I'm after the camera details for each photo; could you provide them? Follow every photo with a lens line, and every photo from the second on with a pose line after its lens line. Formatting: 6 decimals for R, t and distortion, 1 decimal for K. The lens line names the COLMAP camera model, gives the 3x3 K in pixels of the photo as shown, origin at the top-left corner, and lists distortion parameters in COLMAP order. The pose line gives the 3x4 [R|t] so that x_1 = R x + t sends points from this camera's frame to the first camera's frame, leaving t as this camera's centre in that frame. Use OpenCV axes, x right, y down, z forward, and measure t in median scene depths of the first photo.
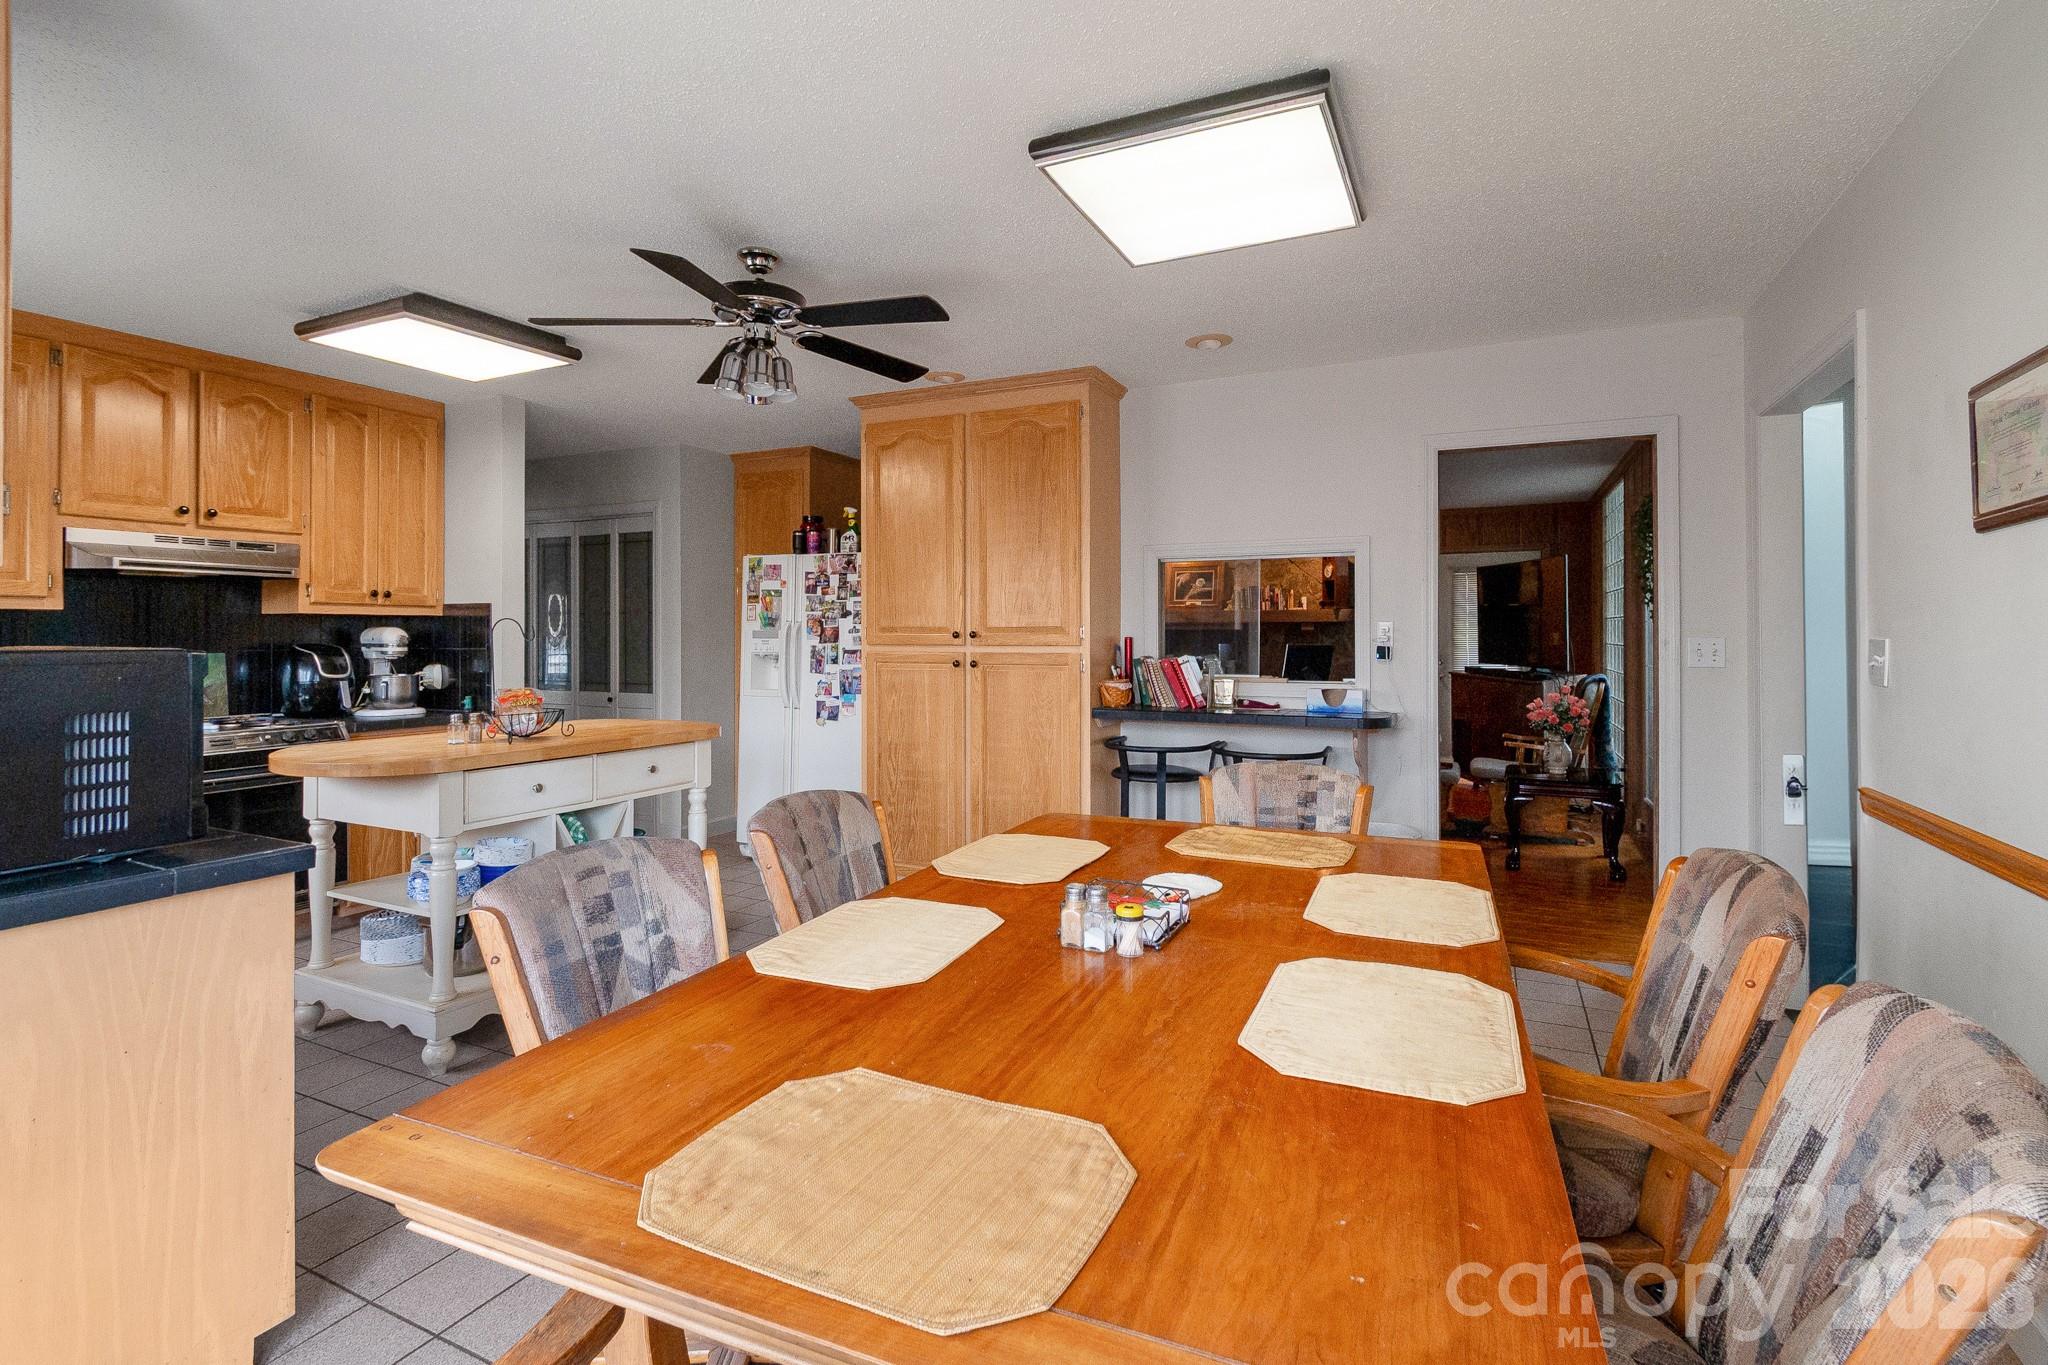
lens RADIAL K [[931.0, 0, 1027.6], [0, 931.0, 623.7], [0, 0, 1]] dist [0.001923, -0.000962]
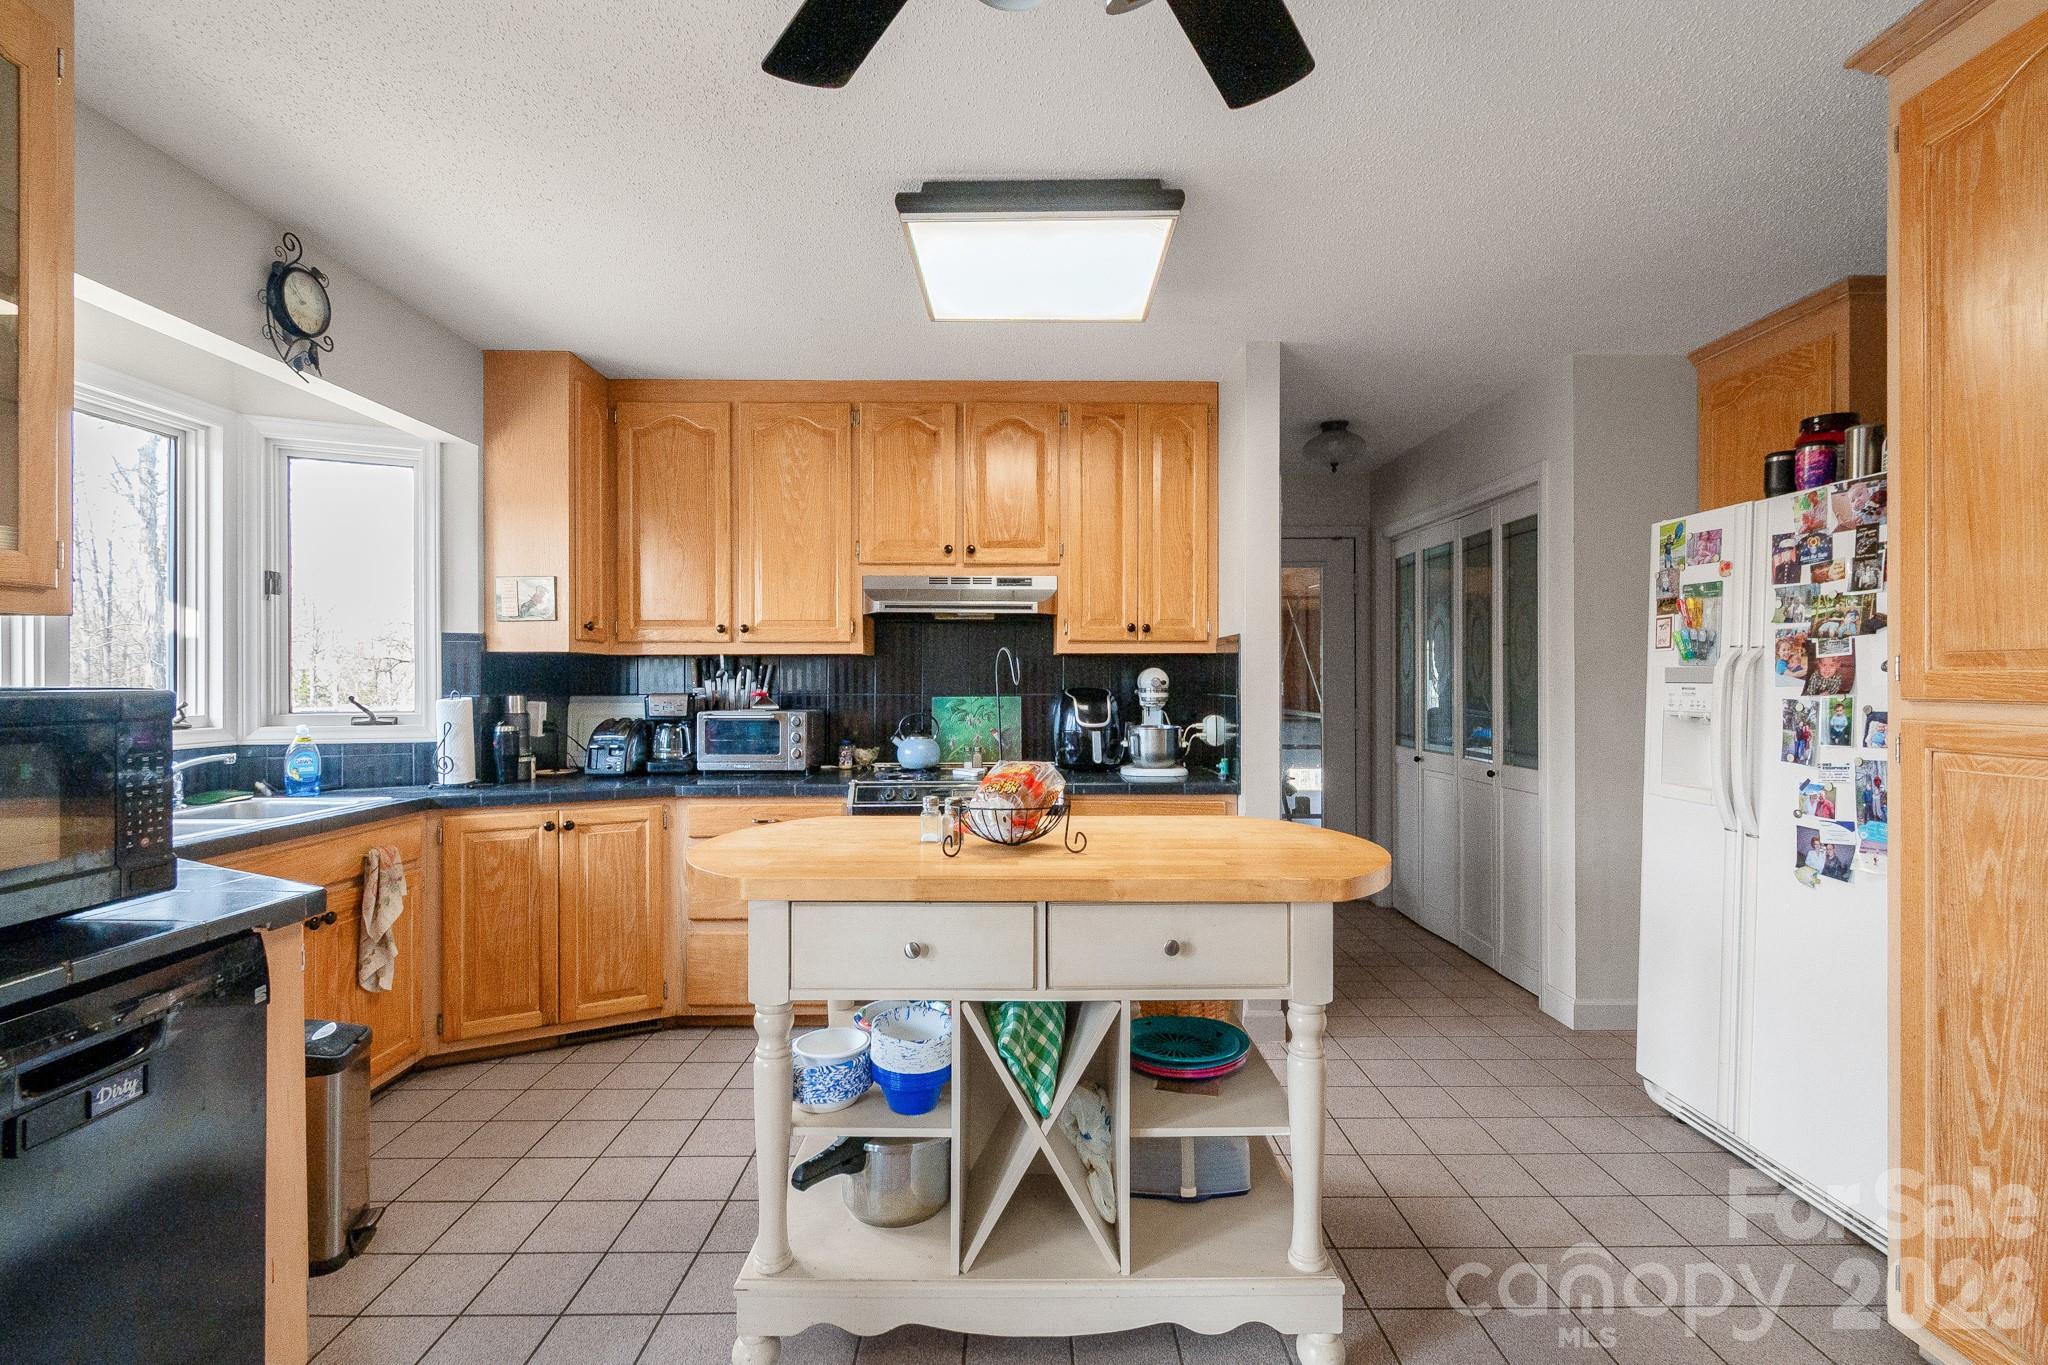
lens RADIAL K [[930.1, 0, 1024.0], [0, 930.1, 682.5], [0, 0, 1]] dist [-0.002764, -0.000982]
pose [[0.448697, 0.002107, -0.893682, -0.000042], [0.010824, 0.999911, 0.007793, 0.008120], [0.893619, -0.013170, 0.448634, 0.485961]]
